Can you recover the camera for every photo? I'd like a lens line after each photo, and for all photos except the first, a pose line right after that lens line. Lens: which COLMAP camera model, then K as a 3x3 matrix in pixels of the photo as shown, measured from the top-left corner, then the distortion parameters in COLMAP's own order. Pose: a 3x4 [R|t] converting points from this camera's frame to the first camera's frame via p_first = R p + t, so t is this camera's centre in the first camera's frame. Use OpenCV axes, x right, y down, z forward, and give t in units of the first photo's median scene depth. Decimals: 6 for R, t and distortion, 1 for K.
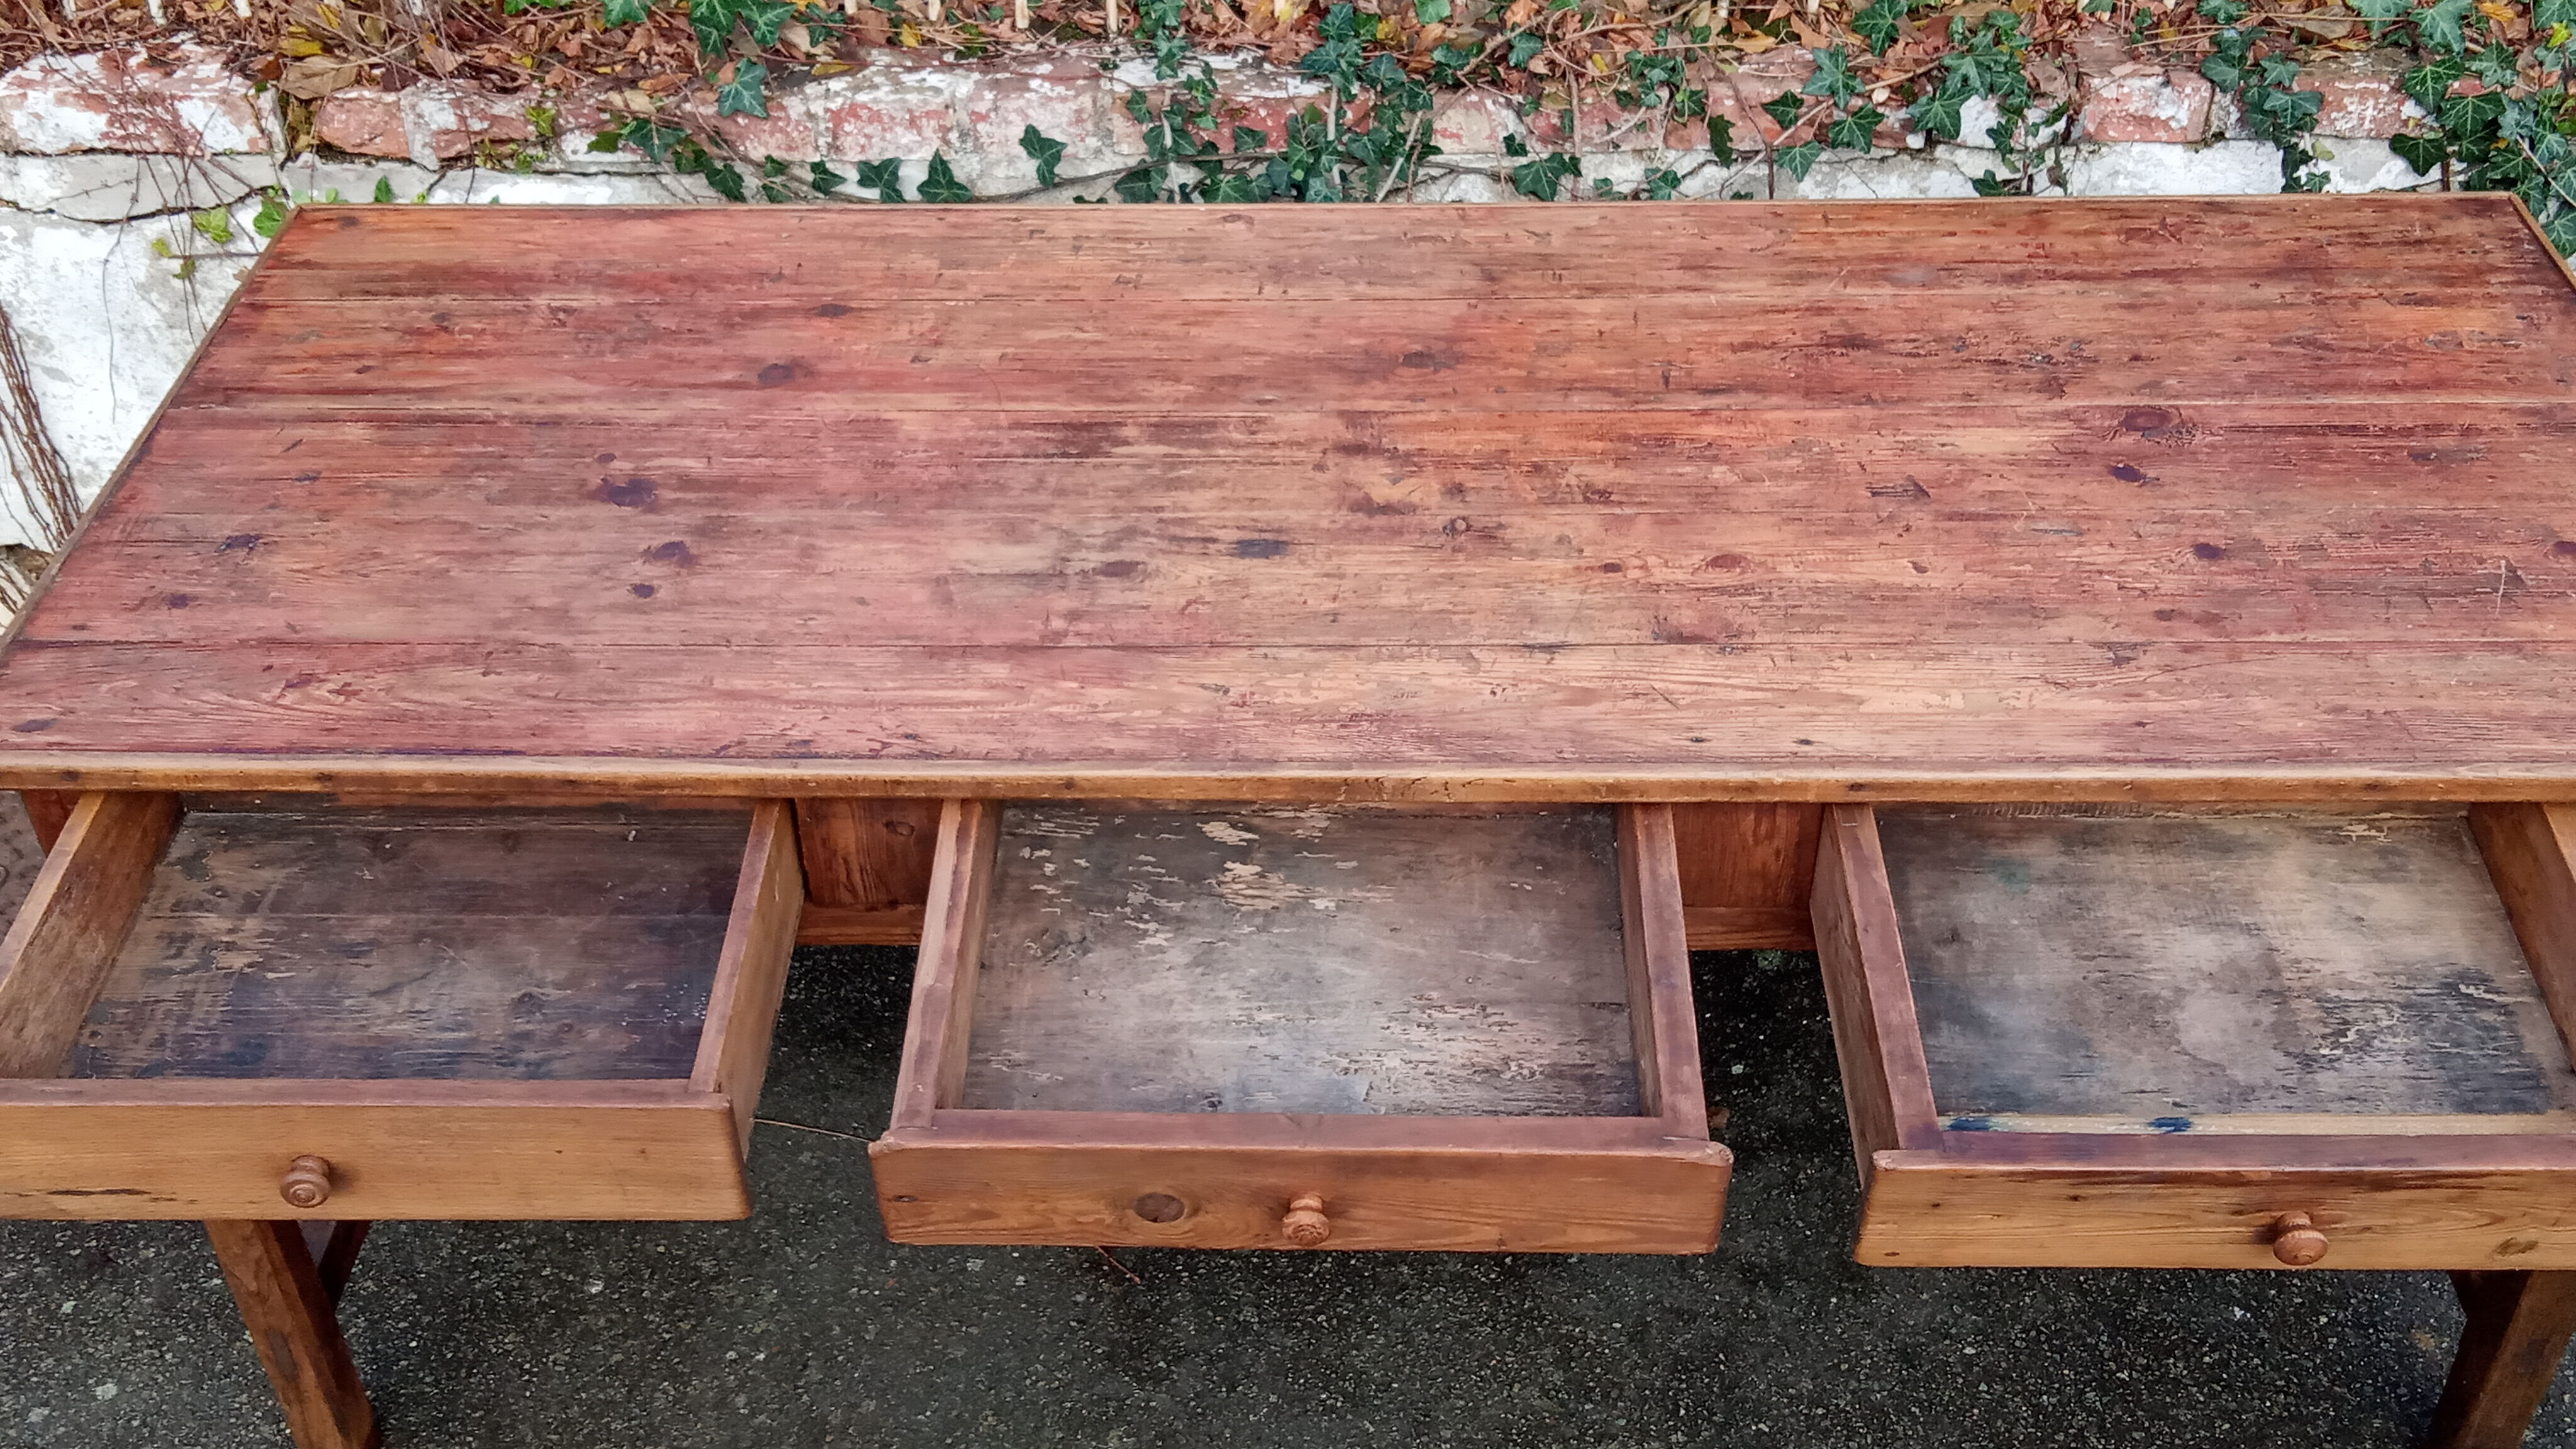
lens RADIAL K [[2664.6, 0, 1282.6], [0, 2664.6, 705.1], [0, 0, 1]] dist [0.029538, 0.000000]
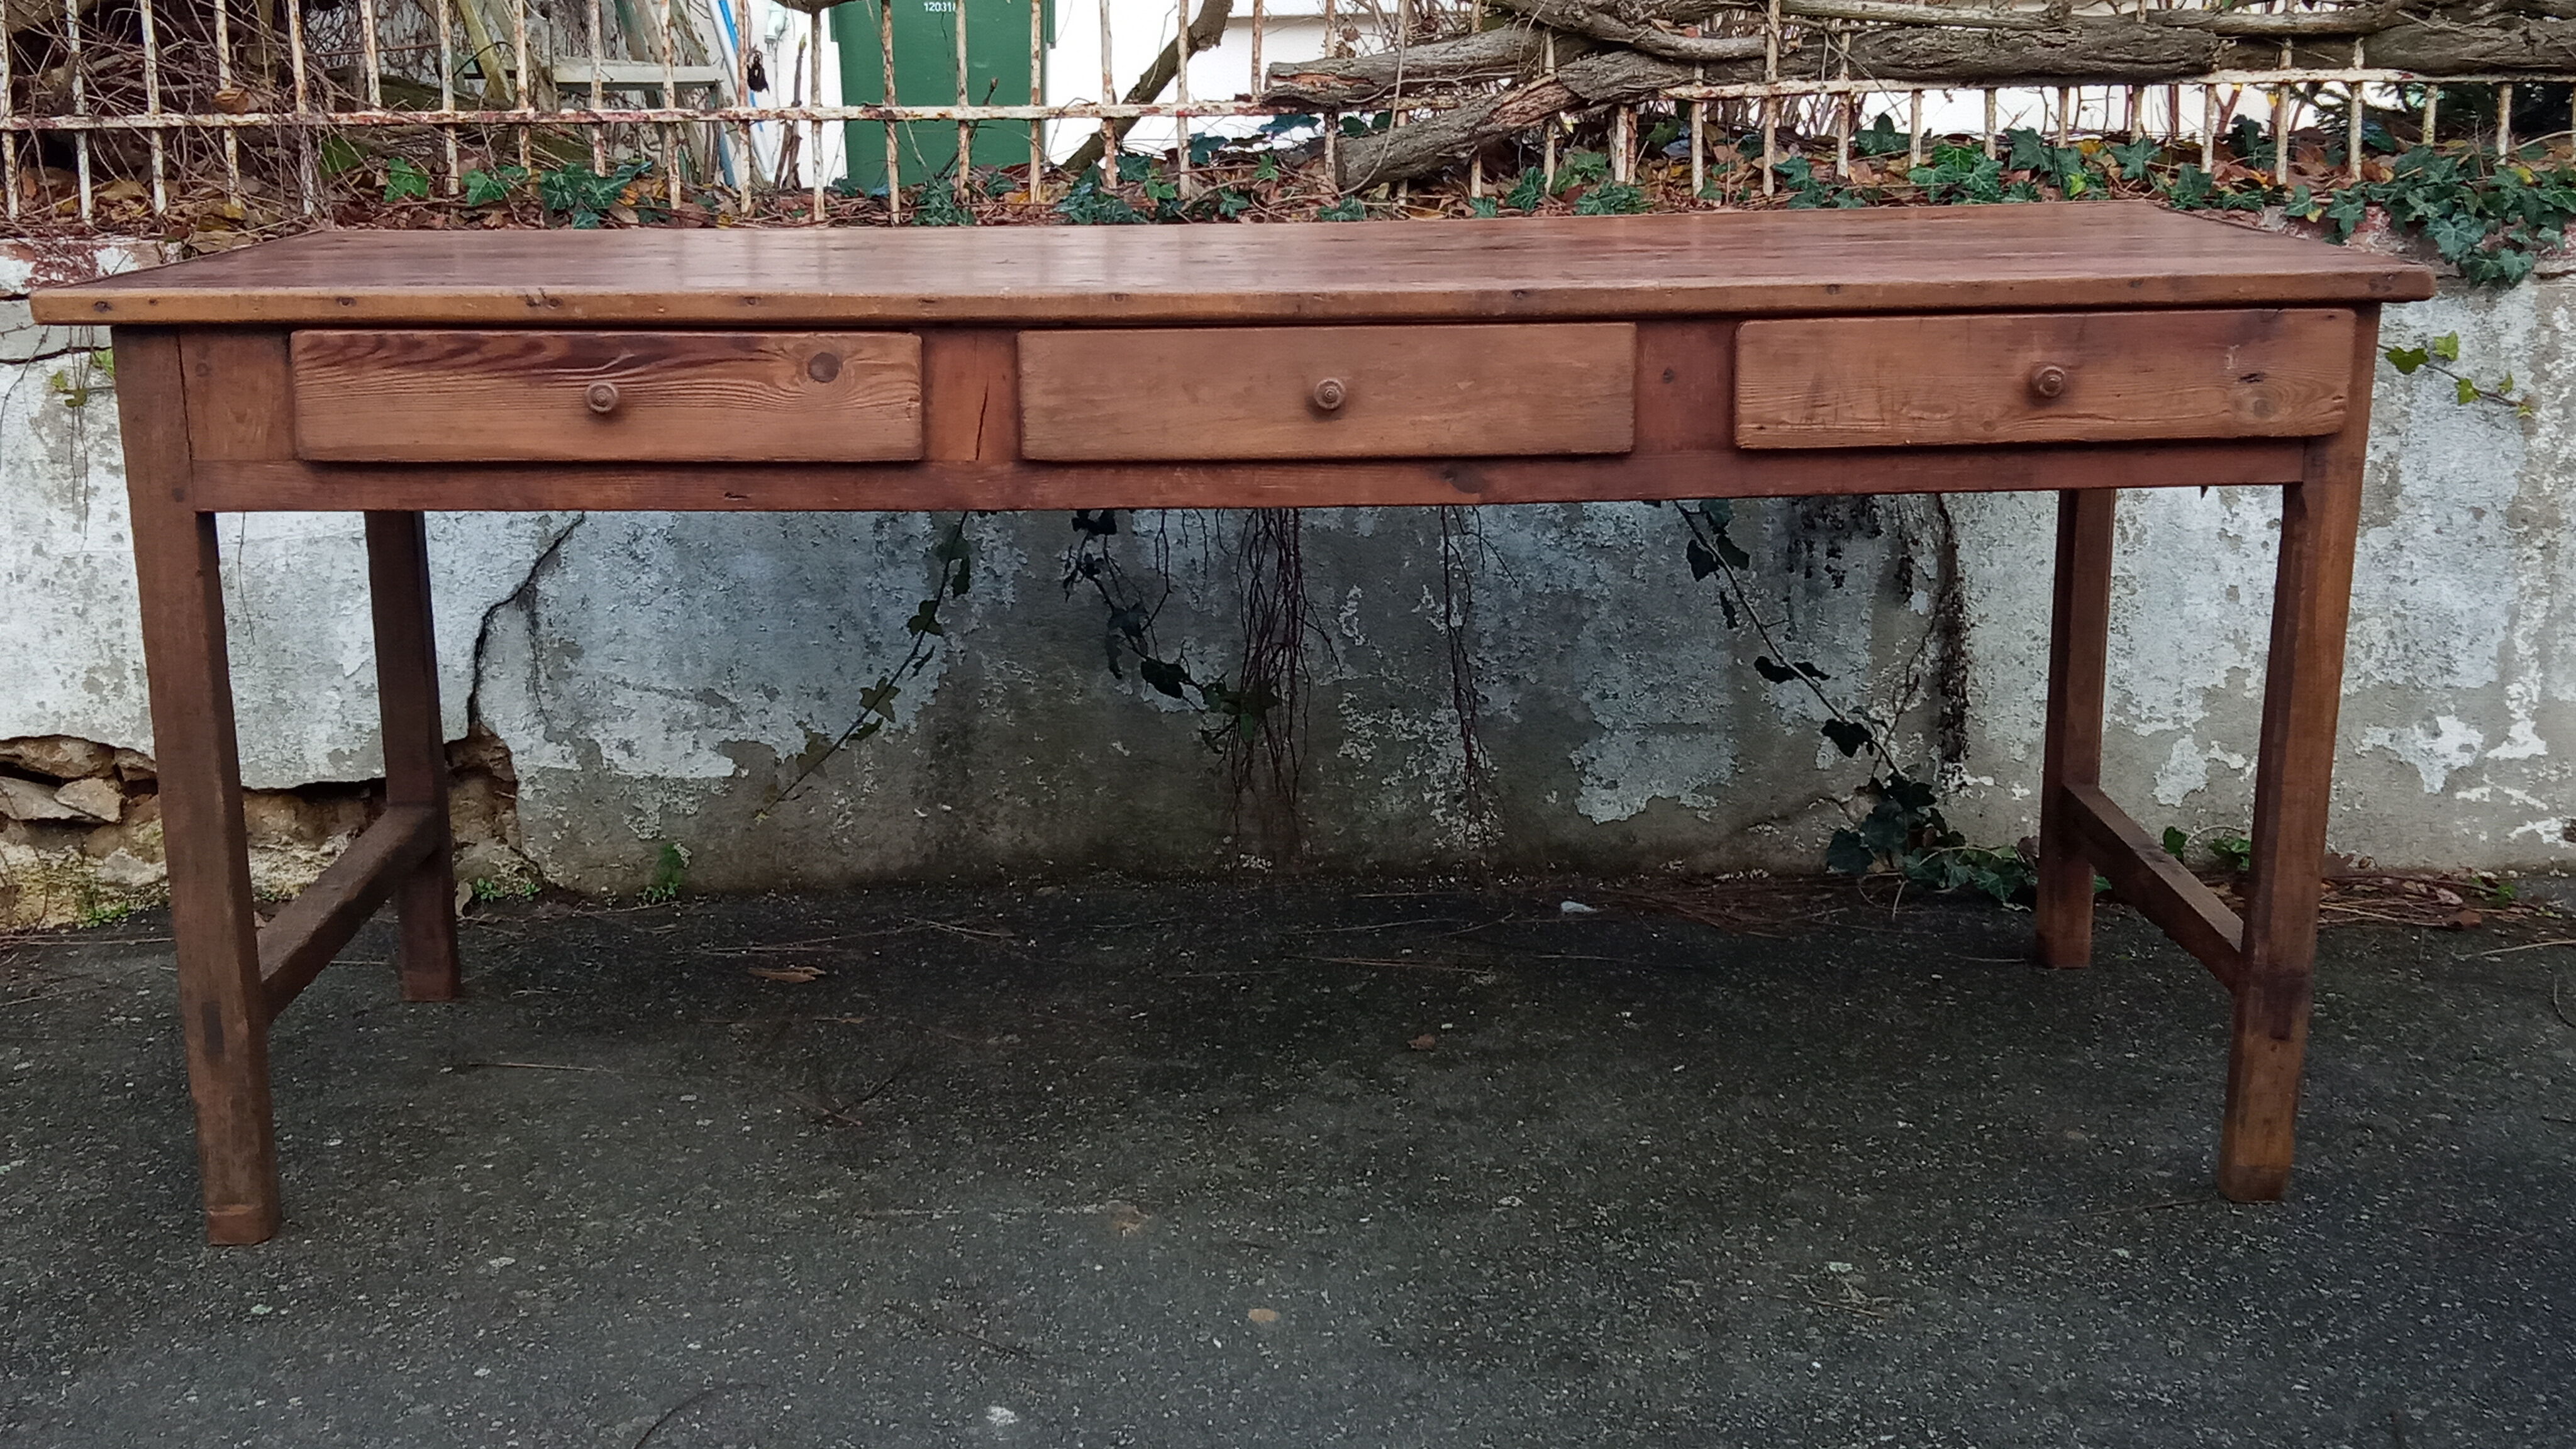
lens RADIAL K [[3000.3, 0, 1277.0], [0, 3000.3, 693.2], [0, 0, 1]] dist [0.042267, 0.000000]
pose [[0.999734, -0.005702, 0.022331, 0.078635], [0.014786, 0.901908, -0.431676, 0.538443], [-0.017679, 0.431891, 0.901752, -0.128754]]
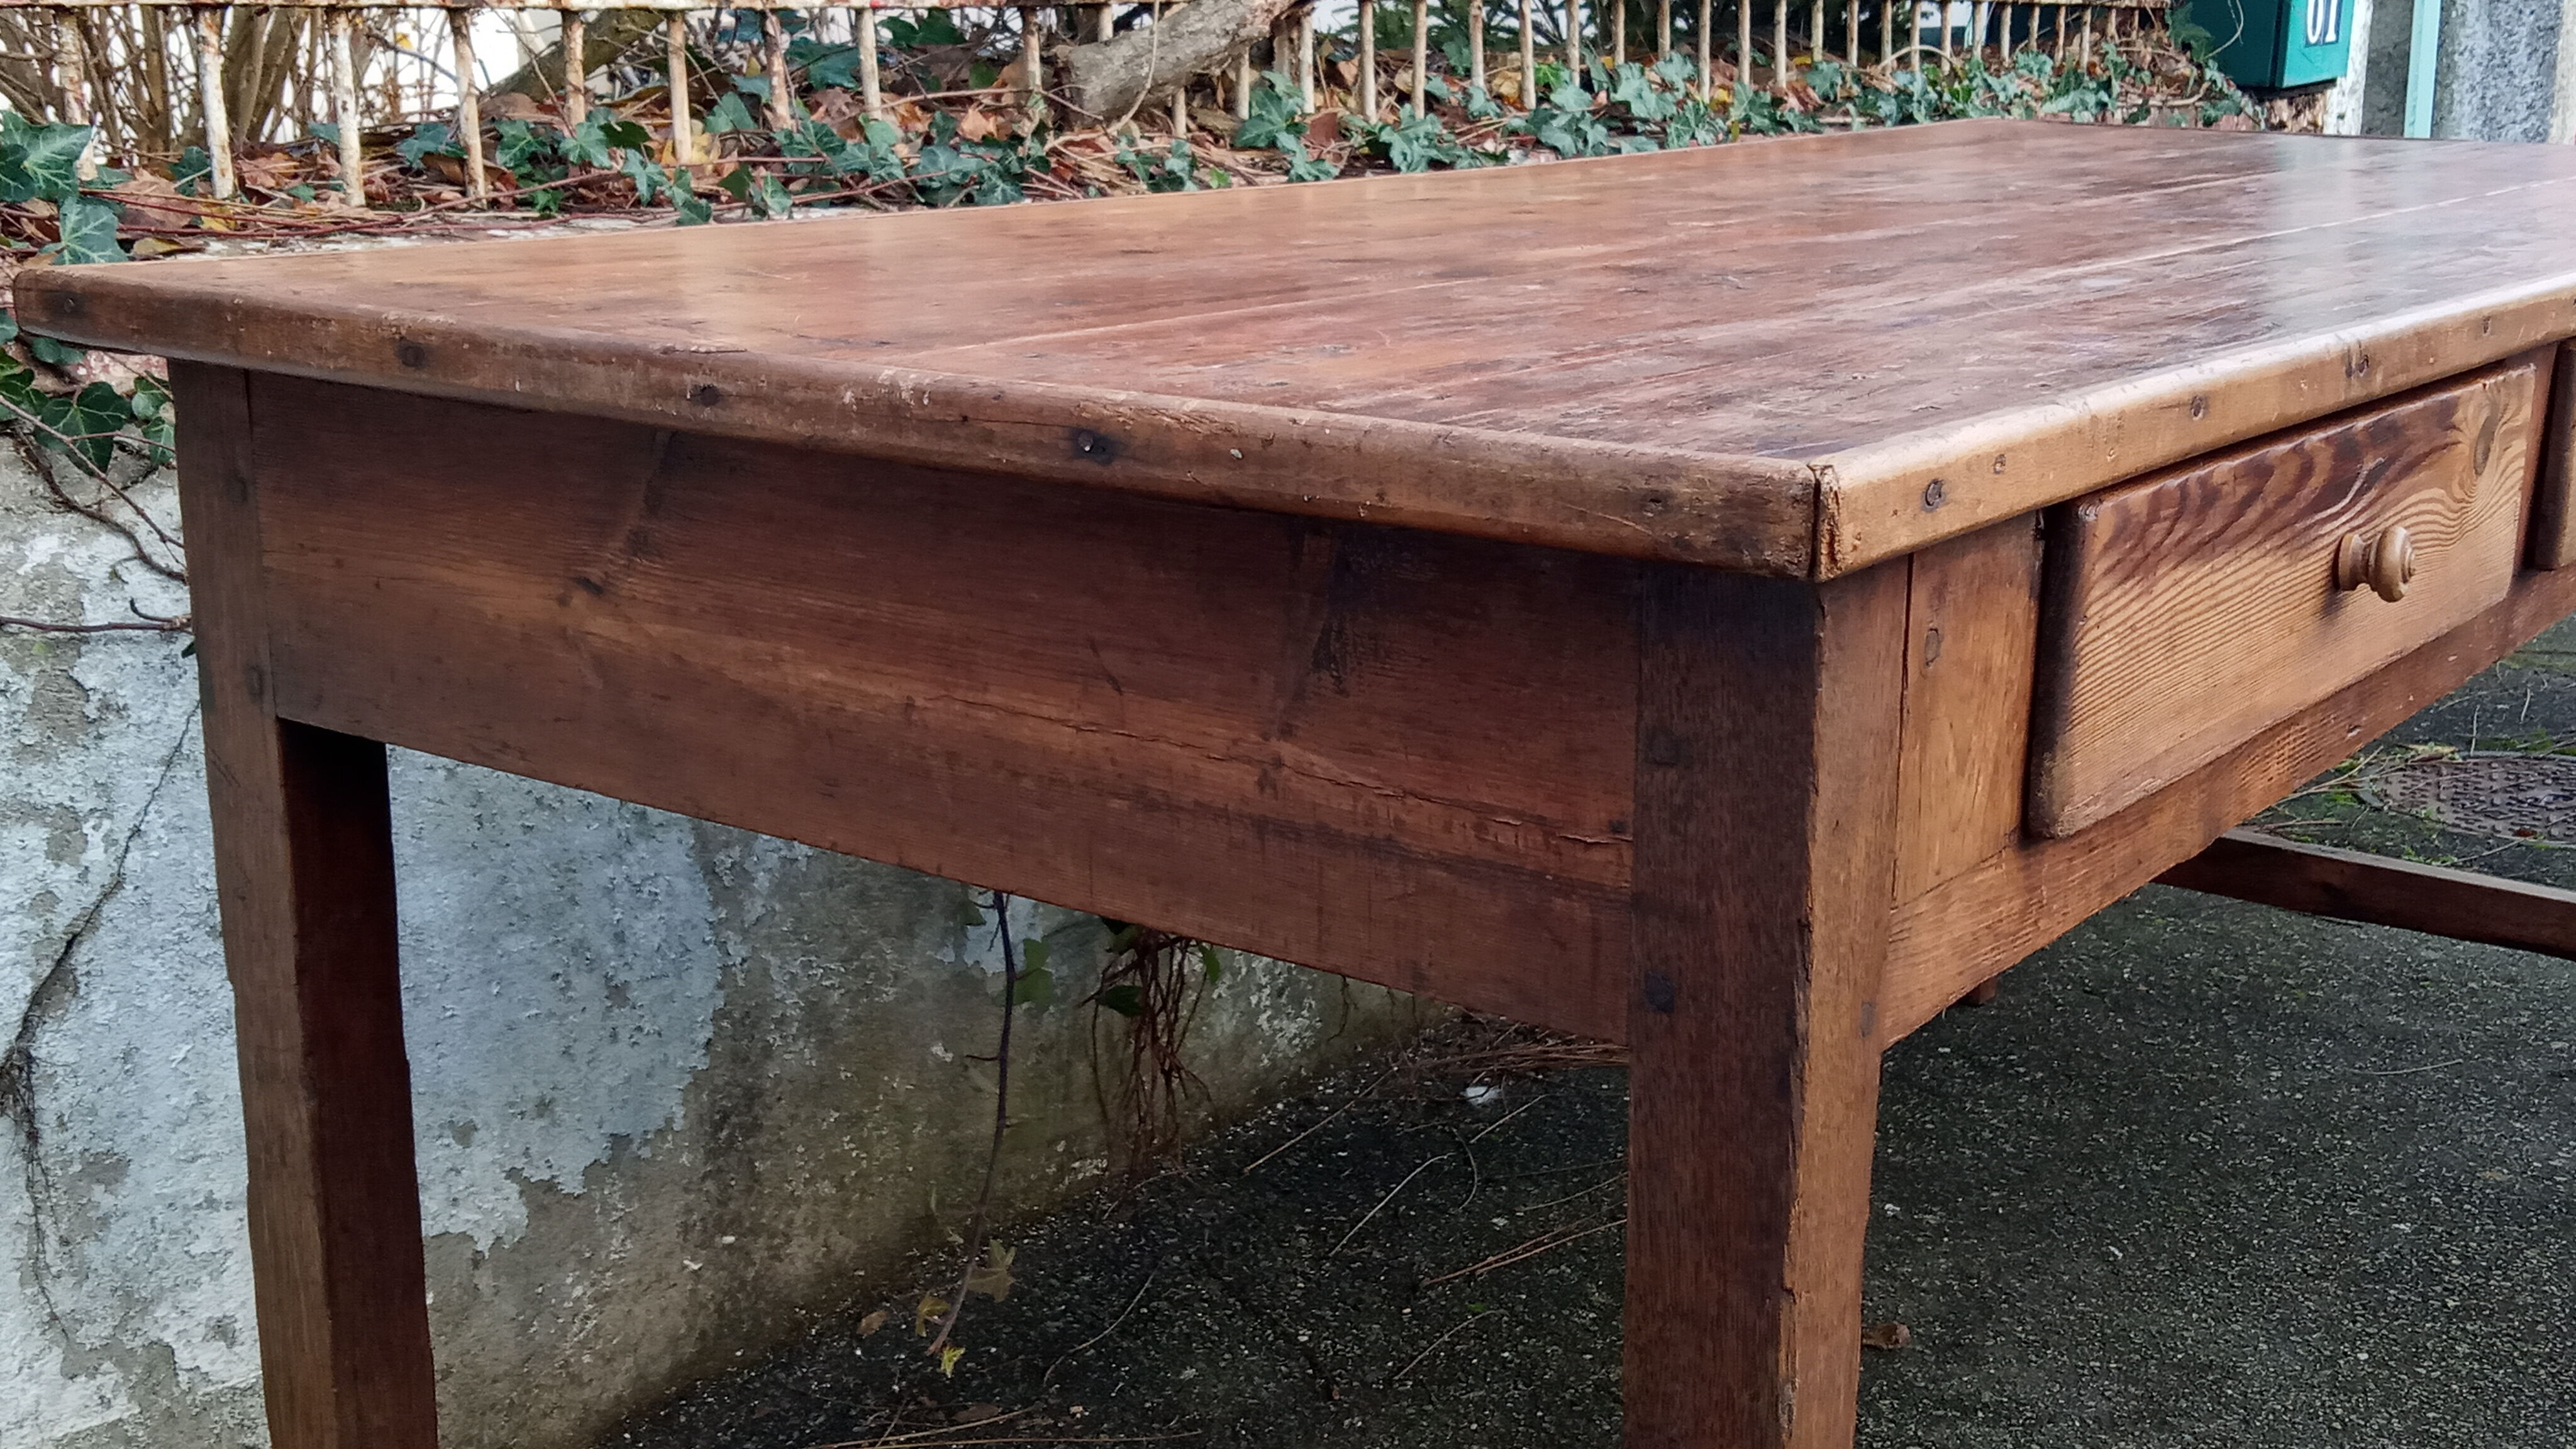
lens RADIAL K [[2835.9, 0, 1277.5], [0, 2835.9, 702.0], [0, 0, 1]] dist [0.034029, 0.000000]
pose [[0.594597, -0.178135, 0.784042, -0.519591], [0.483678, 0.858215, -0.171821, 0.057527], [-0.642270, 0.481389, 0.596452, 0.552105]]
